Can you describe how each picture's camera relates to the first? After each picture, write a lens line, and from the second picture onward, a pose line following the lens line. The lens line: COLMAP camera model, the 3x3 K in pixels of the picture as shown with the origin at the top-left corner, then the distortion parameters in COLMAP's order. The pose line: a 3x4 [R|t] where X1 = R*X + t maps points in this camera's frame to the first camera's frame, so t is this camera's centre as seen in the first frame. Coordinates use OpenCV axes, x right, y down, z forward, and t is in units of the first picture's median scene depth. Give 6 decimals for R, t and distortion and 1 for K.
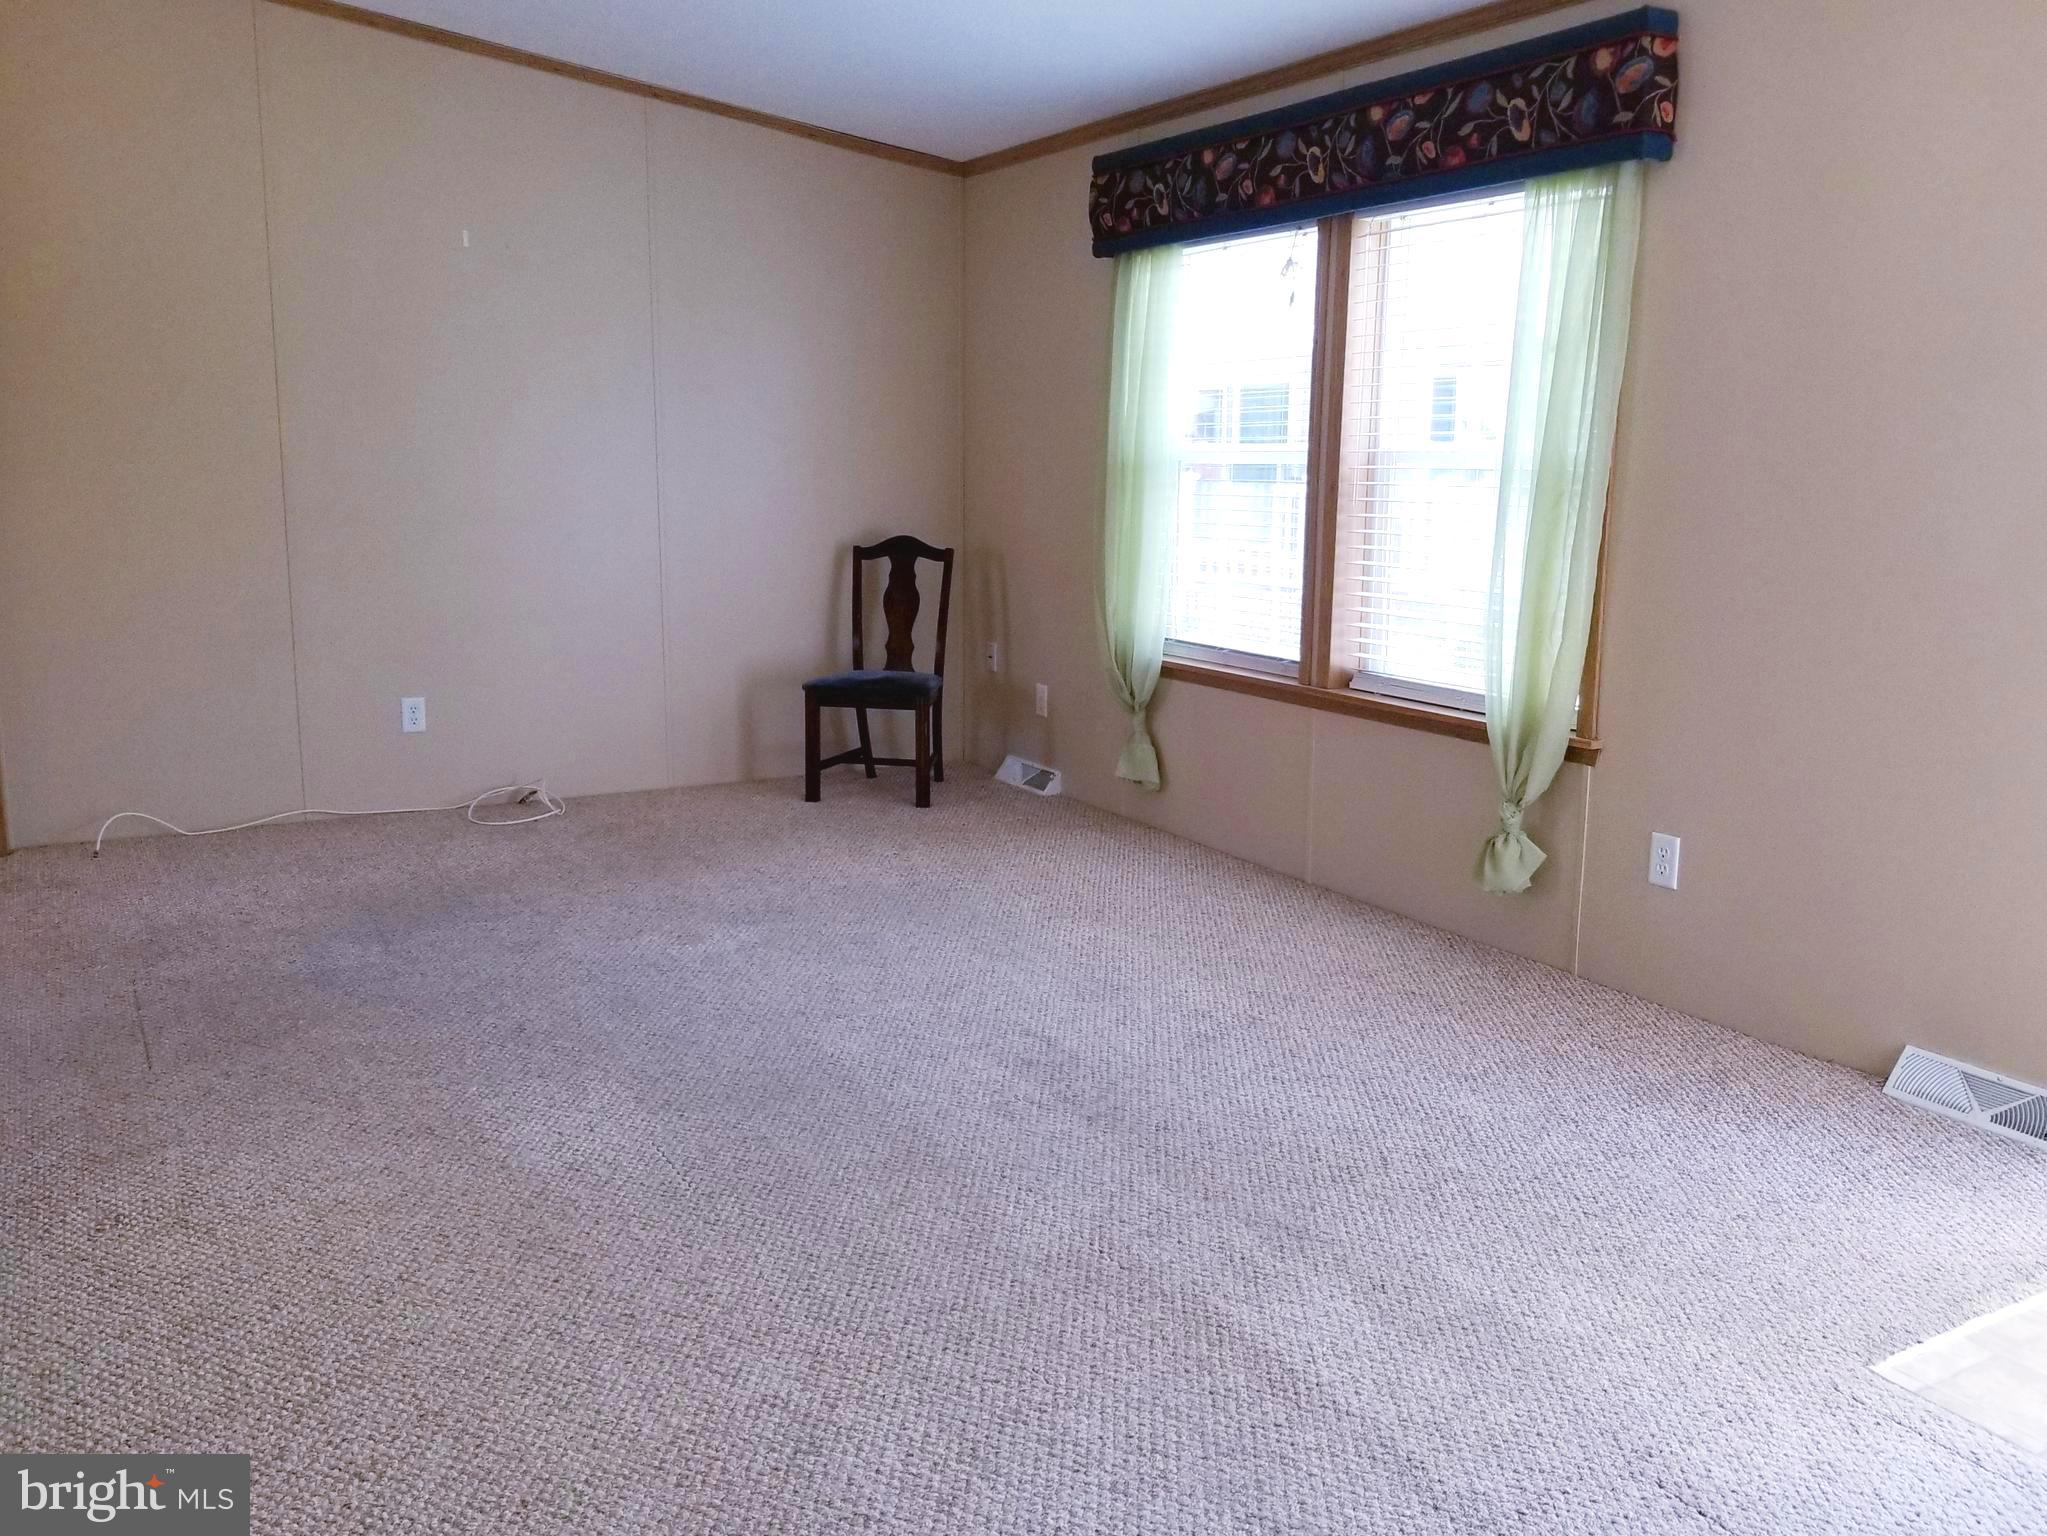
lens RADIAL K [[1714.6, 0, 1022.6], [0, 1714.6, 716.6], [0, 0, 1]] dist [0.064079, -0.161408]
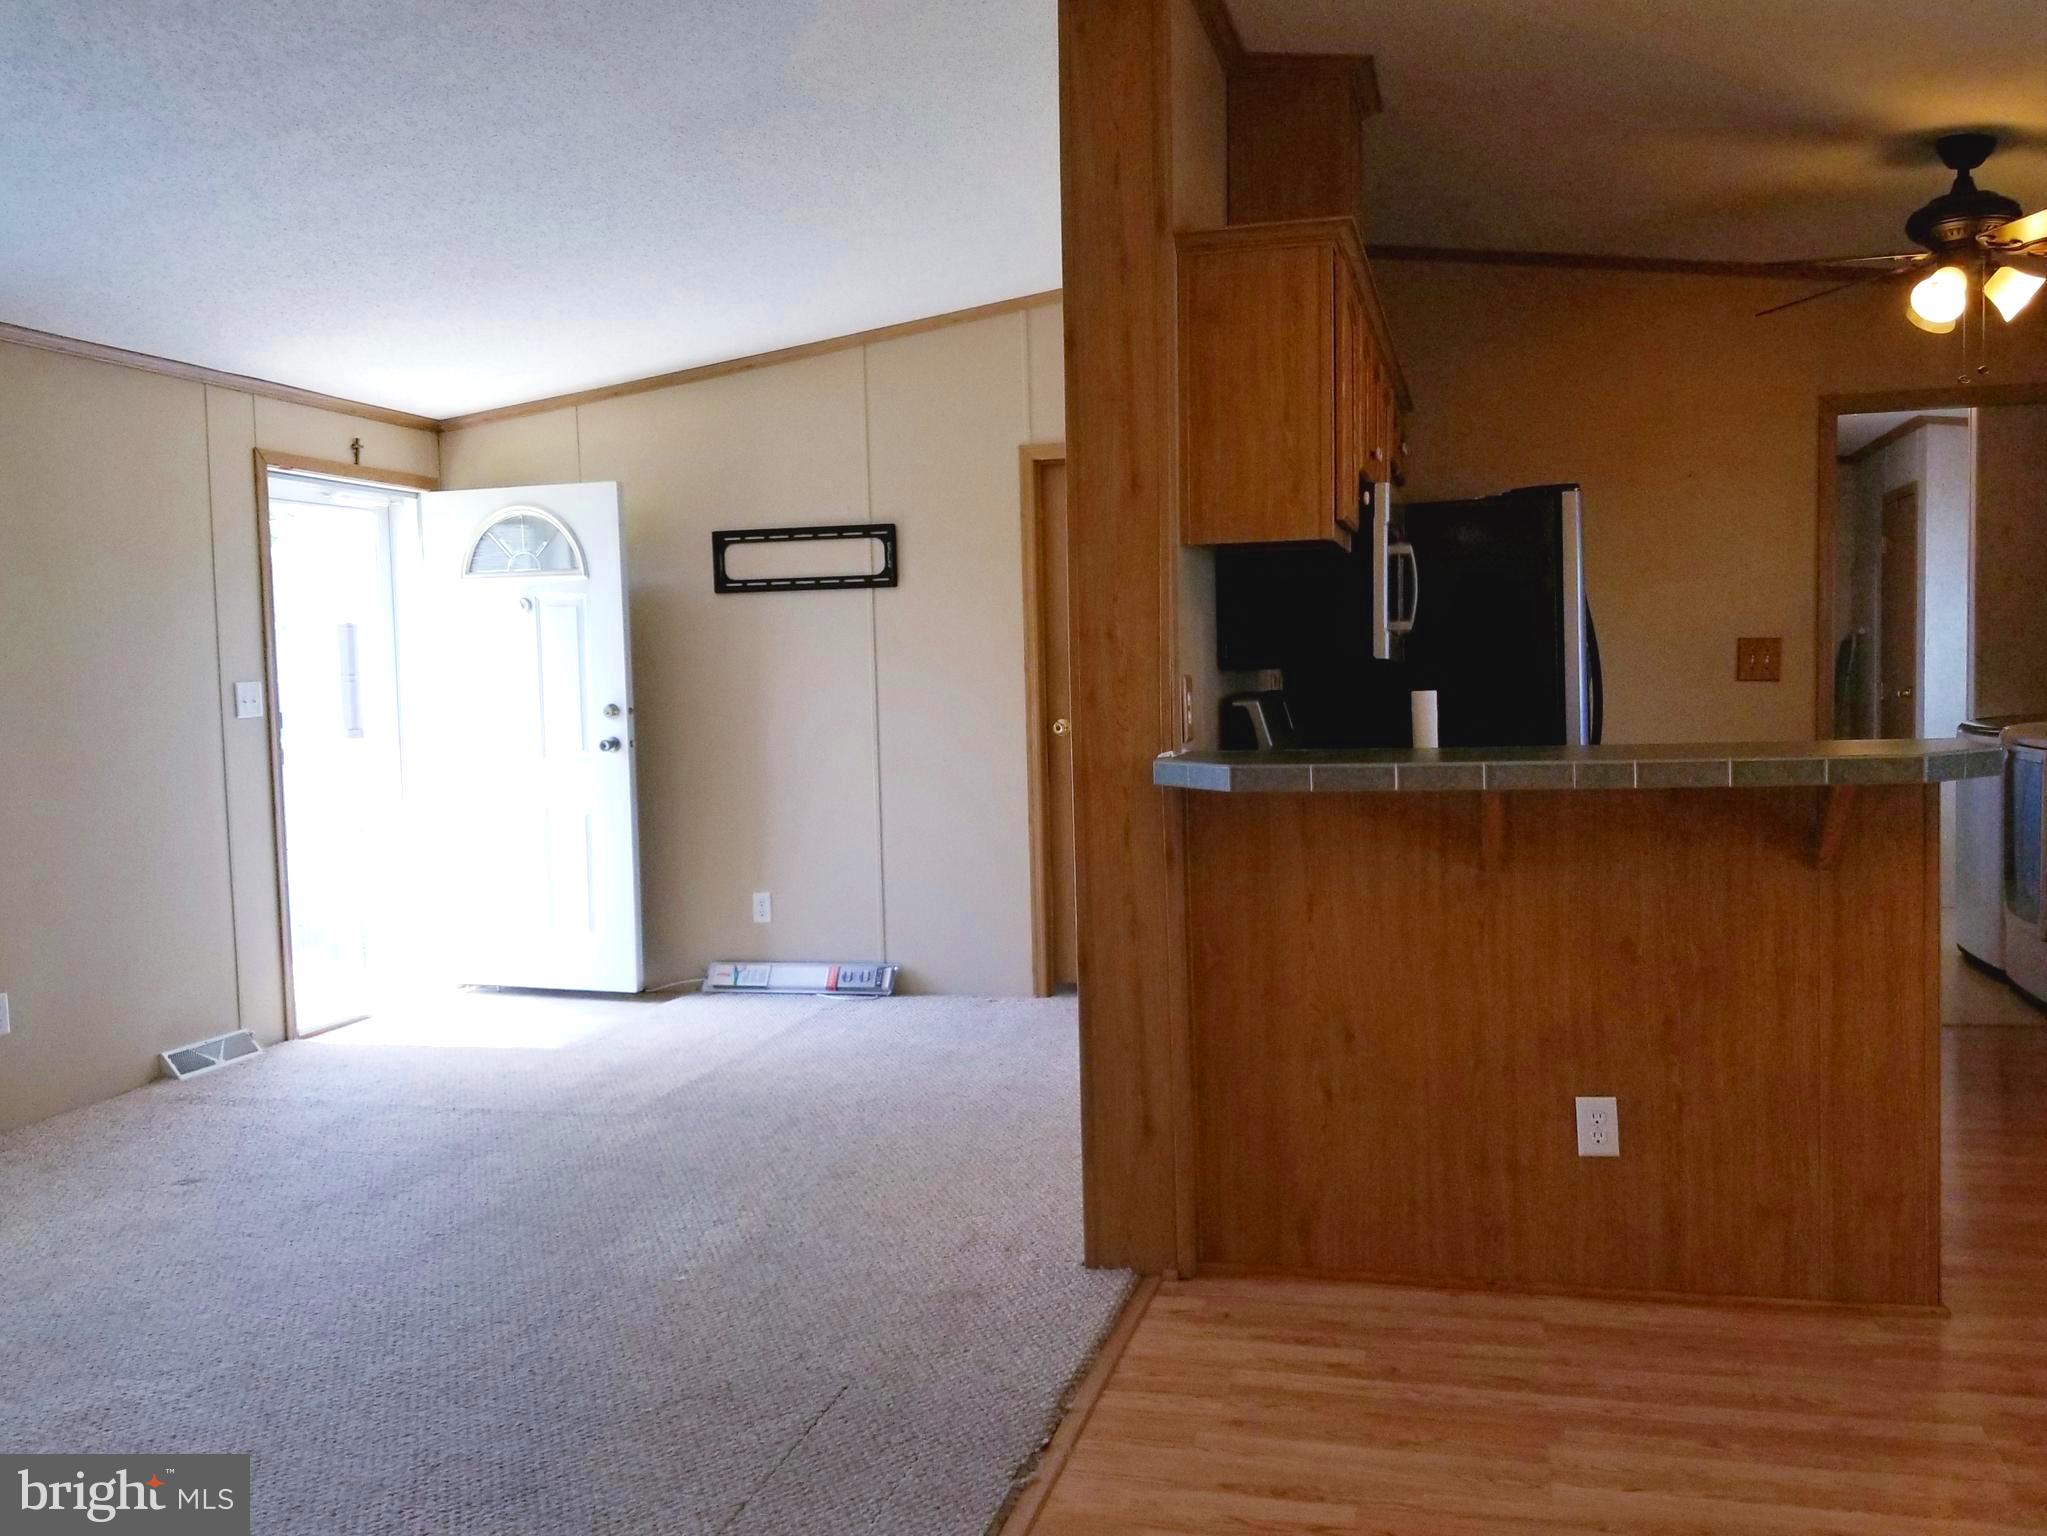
lens RADIAL K [[1655.3, 0, 1032.5], [0, 1655.3, 768.9], [0, 0, 1]] dist [0.071412, -0.136462]
pose [[-0.710025, -0.036243, 0.703243, -0.872380], [0.121969, 0.977250, 0.173510, -0.181711], [-0.693533, 0.208970, -0.689452, 1.092644]]
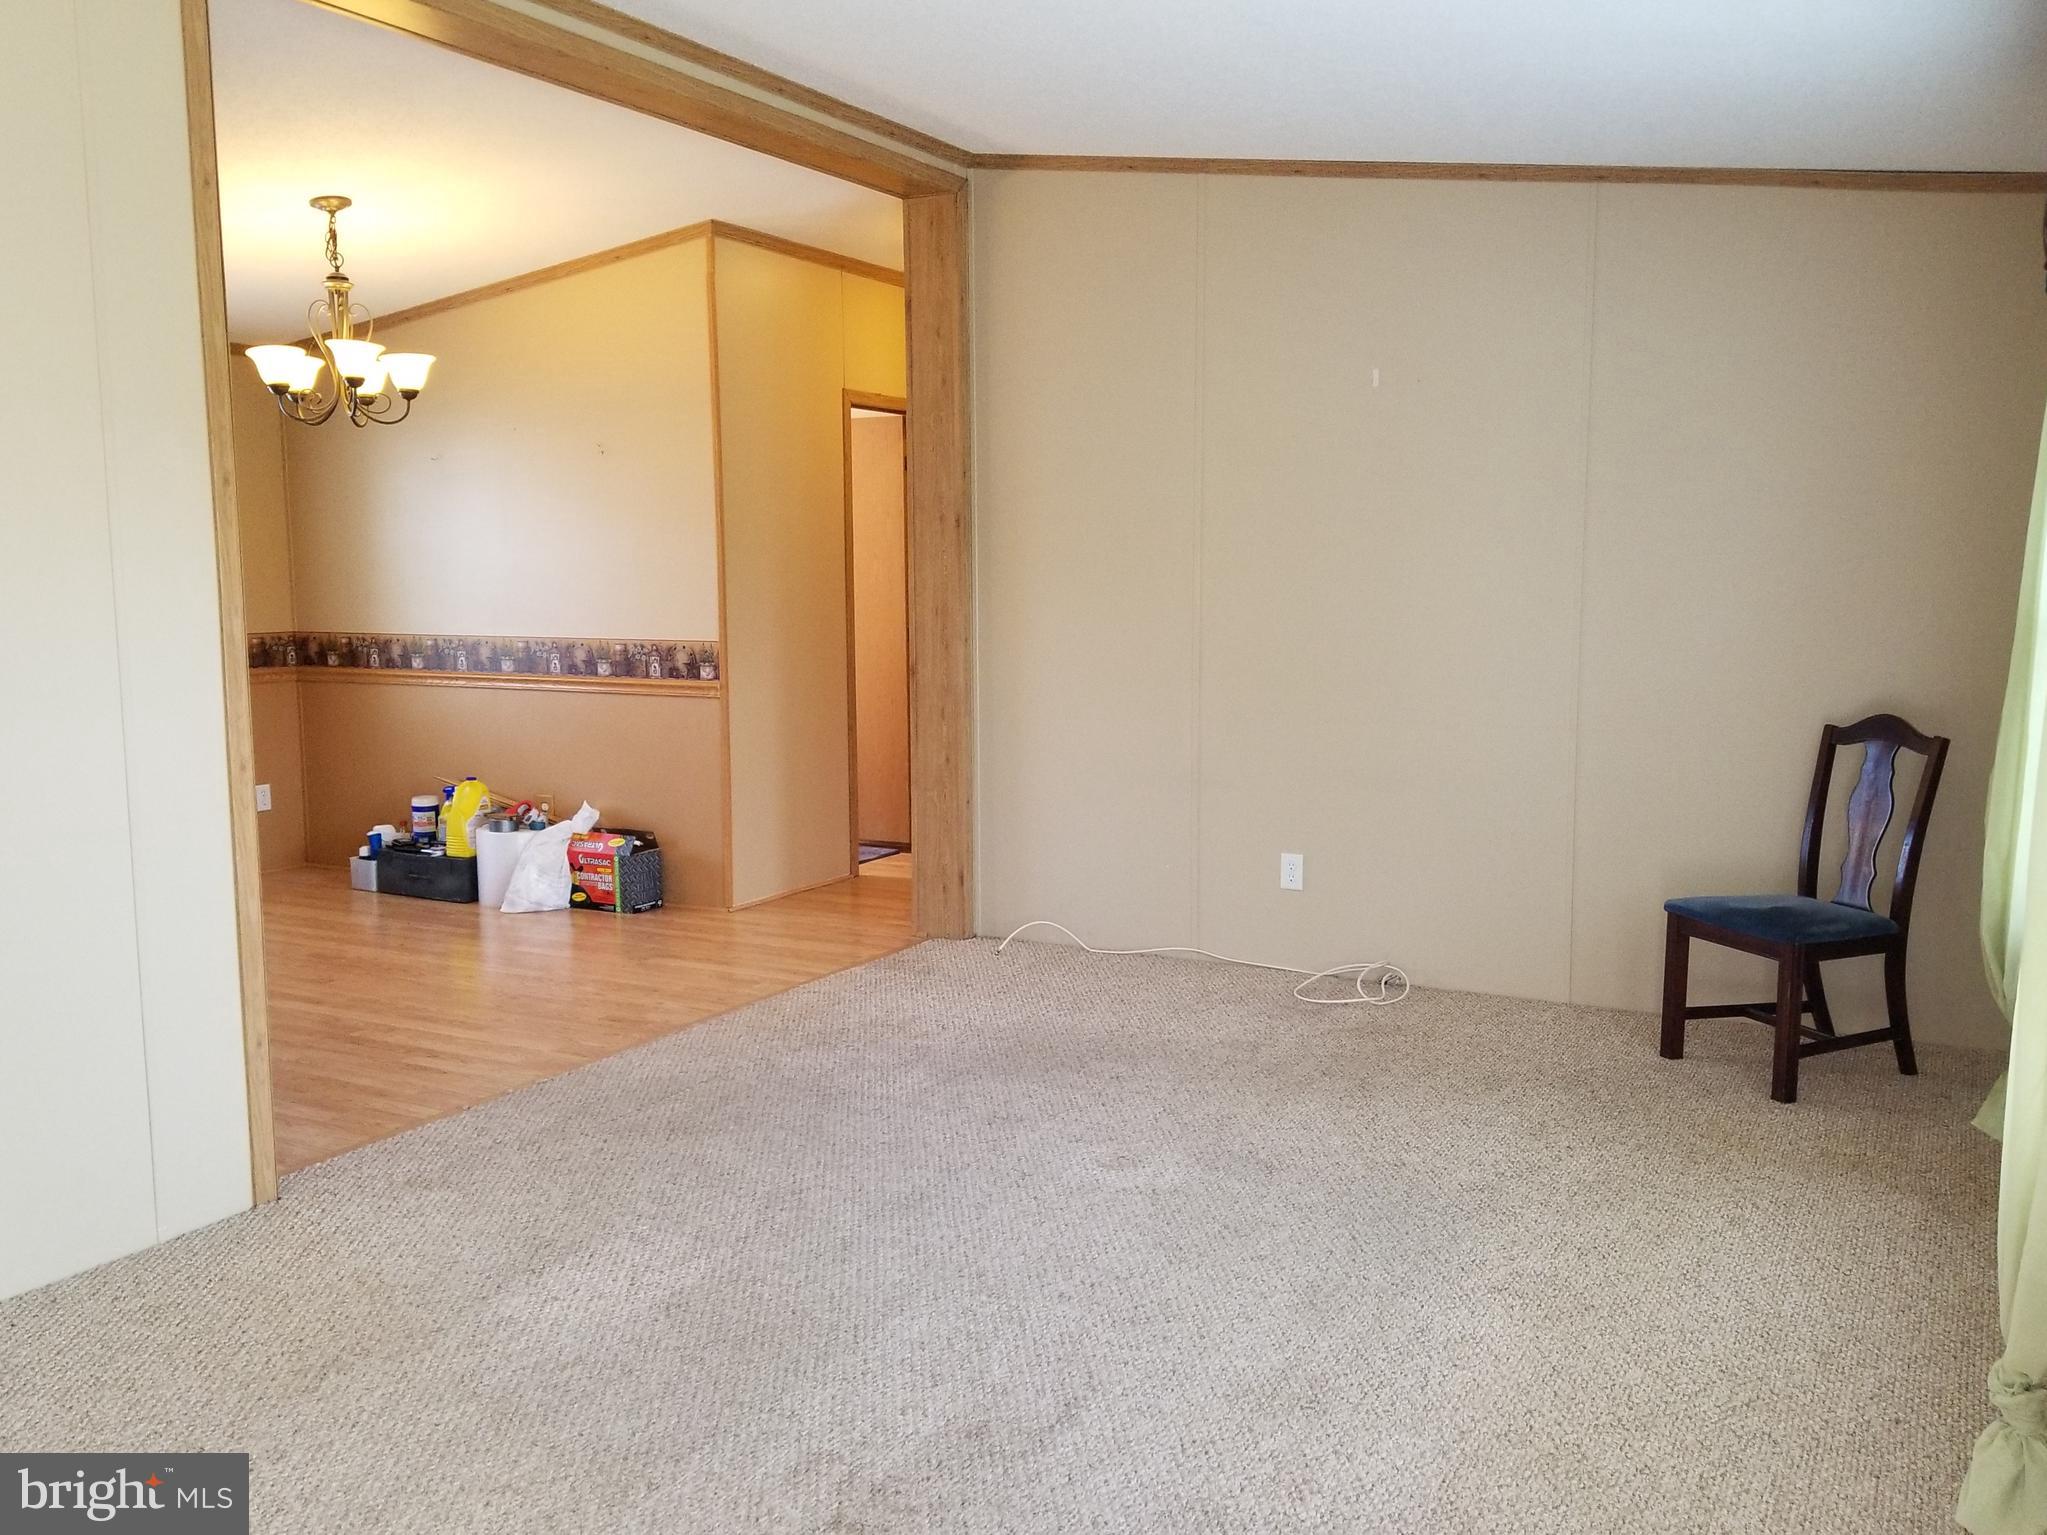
lens RADIAL K [[1674.5, 0, 957.6], [0, 1674.5, 770.0], [0, 0, 1]] dist [0.129015, -0.129971]
pose [[0.496849, 0.083265, -0.863834, 0.478434], [-0.112426, 0.993174, 0.031069, -0.085750], [0.860524, 0.081681, 0.502818, 0.450863]]
